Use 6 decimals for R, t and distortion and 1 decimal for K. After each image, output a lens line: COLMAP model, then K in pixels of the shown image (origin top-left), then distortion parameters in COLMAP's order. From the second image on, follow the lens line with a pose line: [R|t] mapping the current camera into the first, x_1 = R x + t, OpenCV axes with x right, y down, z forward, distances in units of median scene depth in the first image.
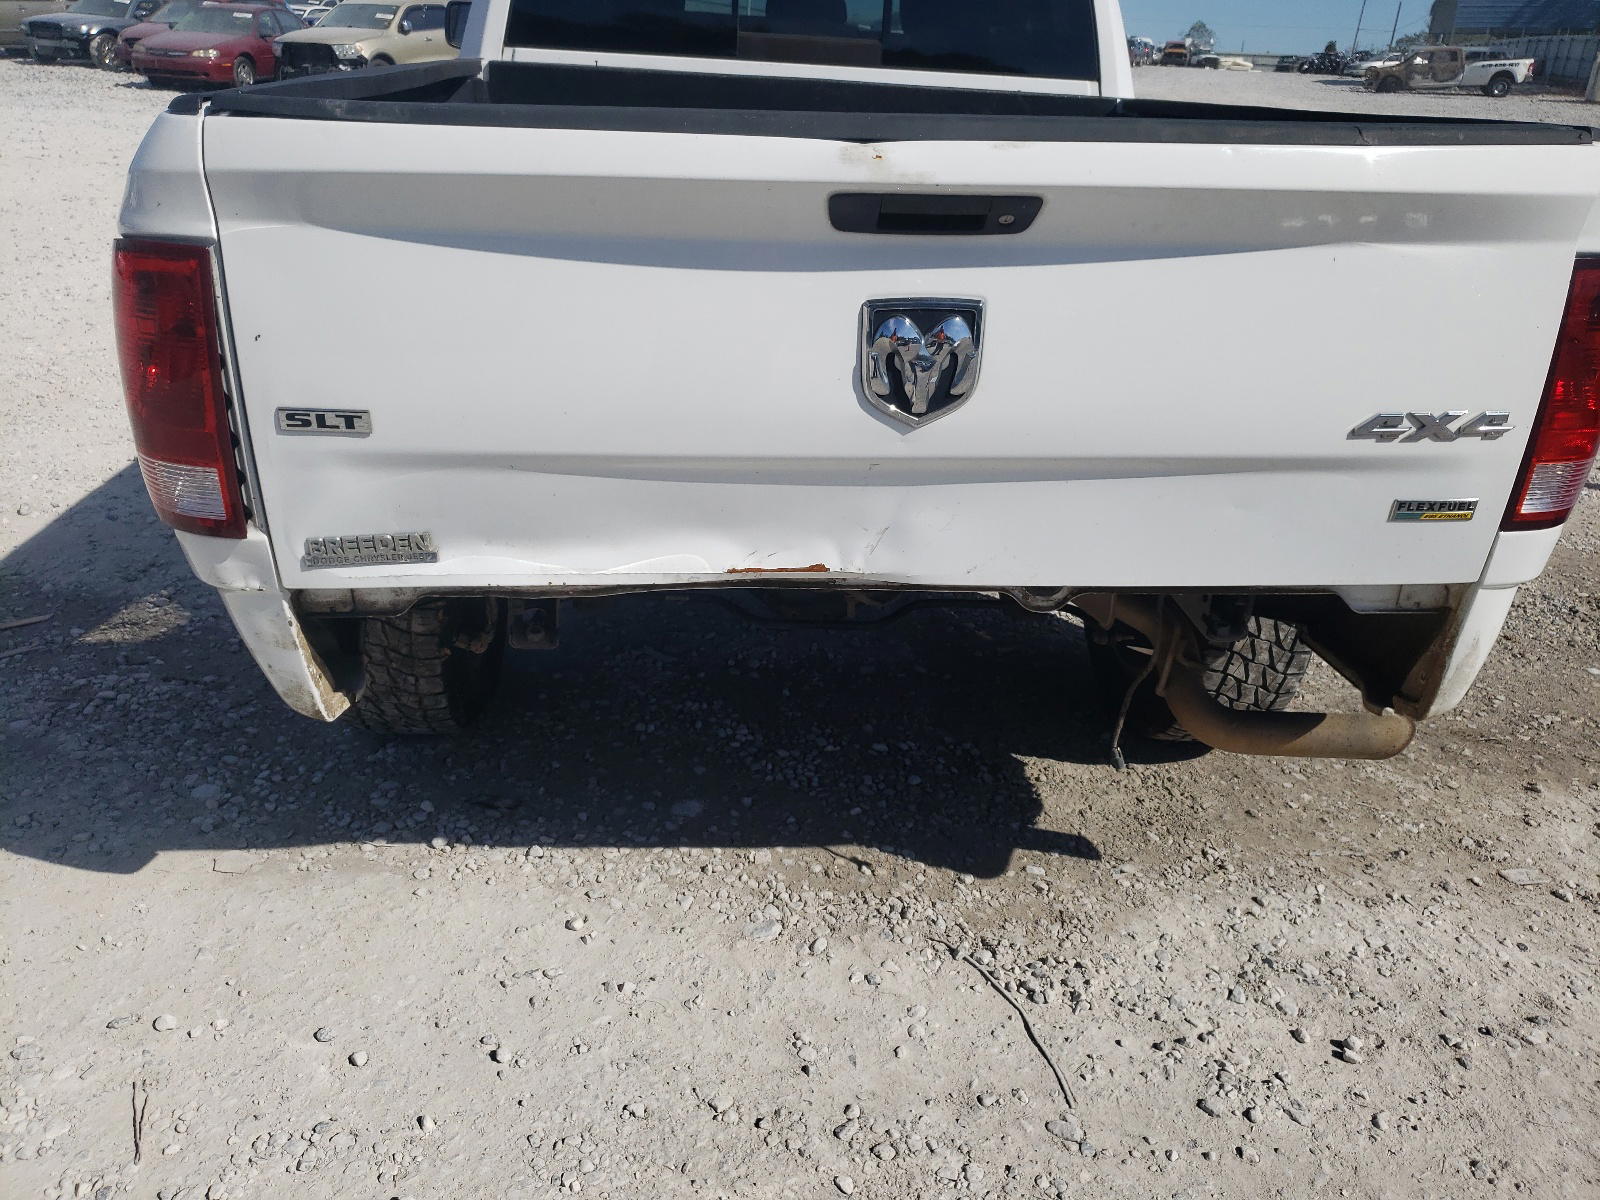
lens RADIAL K [[1236.6, 0, 800.0], [0, 1236.6, 600.0], [0, 0, 1]] dist [0.003038, 0.002788]
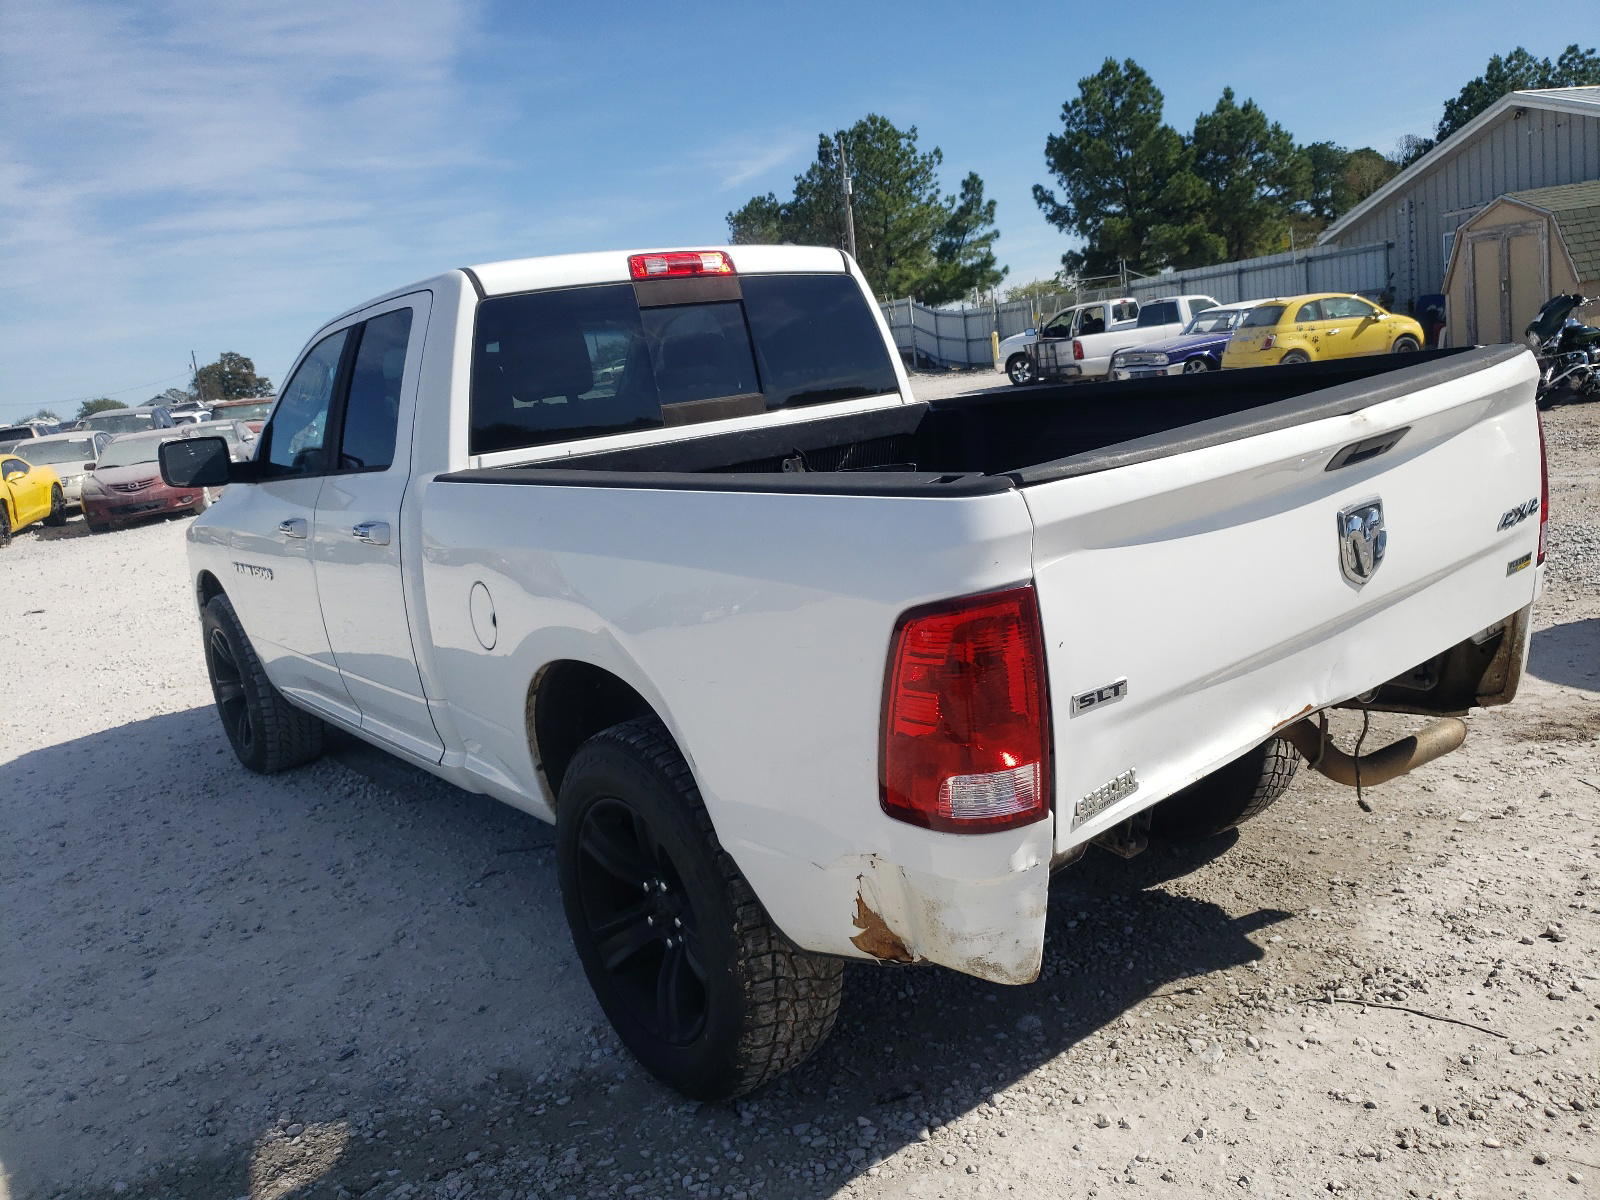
lens RADIAL K [[1281.3, 0, 800.0], [0, 1281.3, 600.0], [0, 0, 1]] dist [-0.064407, 0.106306]
pose [[0.815167, -0.256527, 0.519324, -1.068613], [0.377111, 0.915575, -0.139679, -0.139475], [-0.439649, 0.309704, 0.843085, 0.001740]]
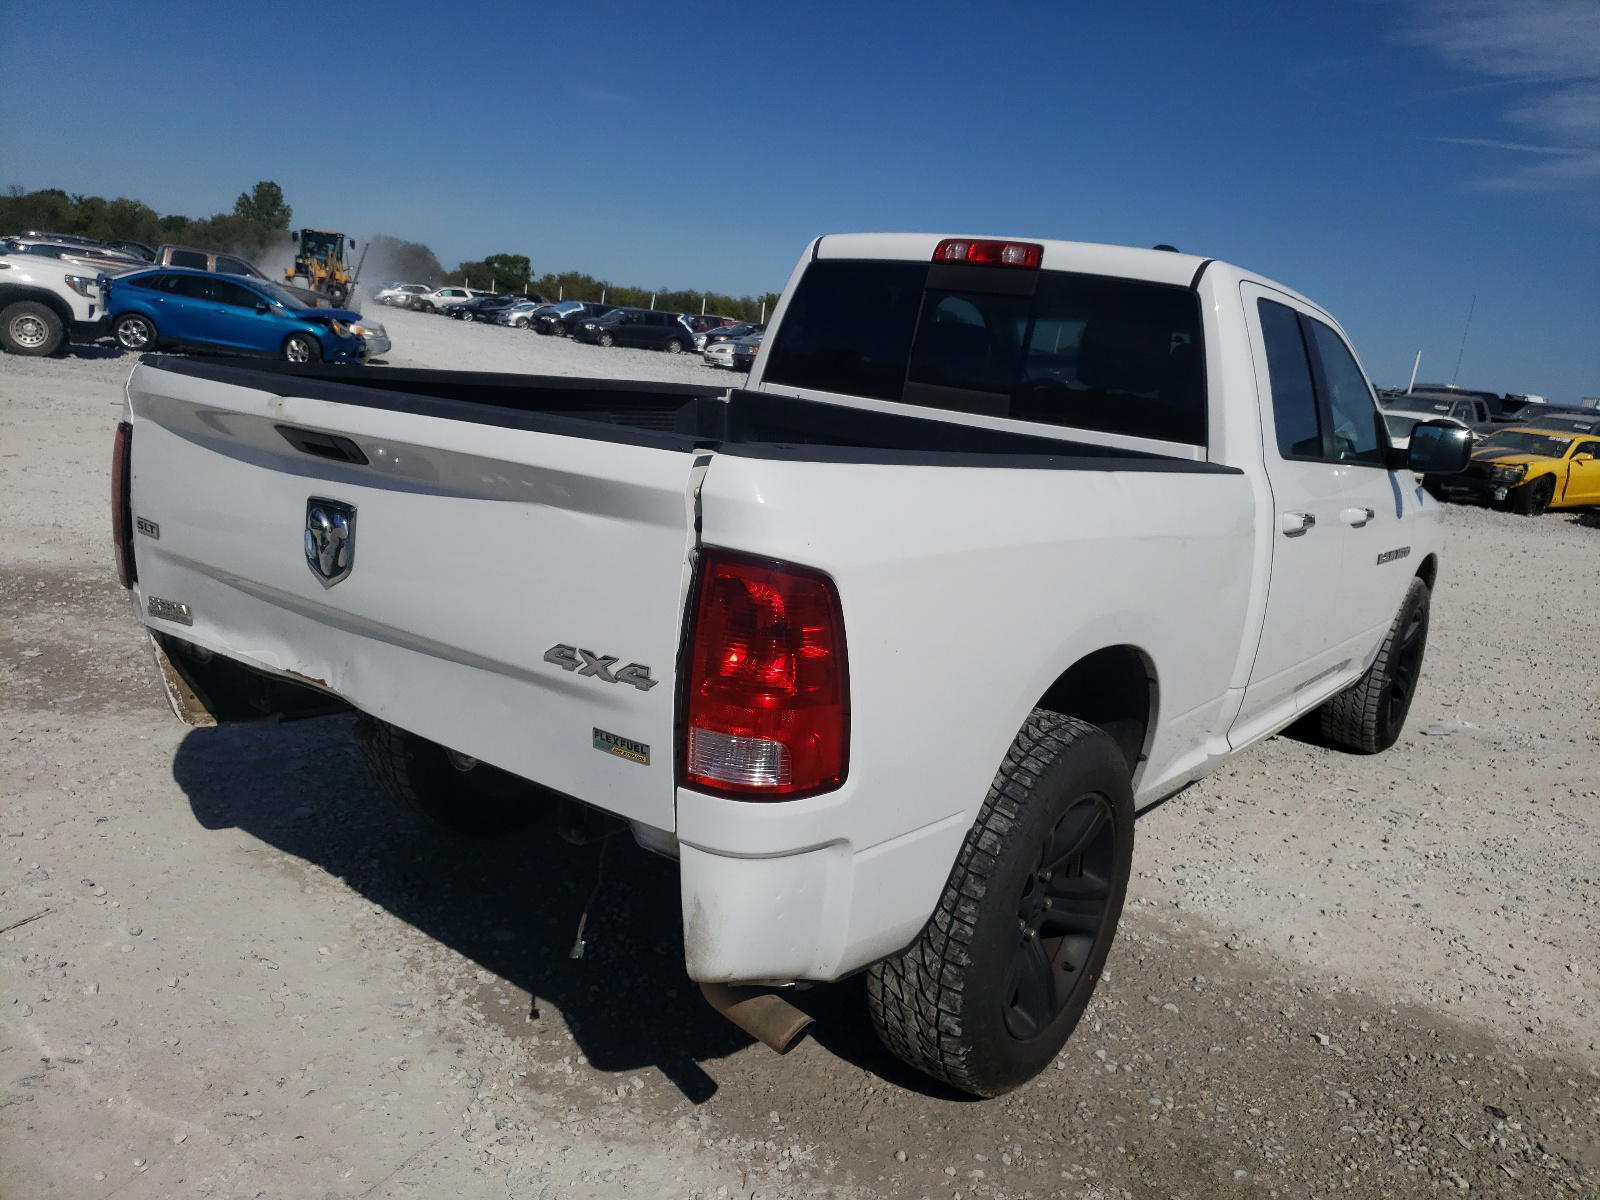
lens RADIAL K [[1231.3, 0, 800.0], [0, 1231.3, 600.0], [0, 0, 1]] dist [0.020131, 0.001768]
pose [[0.761153, 0.167275, -0.626630, 1.200397], [-0.332088, 0.930425, -0.155008, -0.069280], [0.557103, 0.326081, 0.763746, 0.165546]]
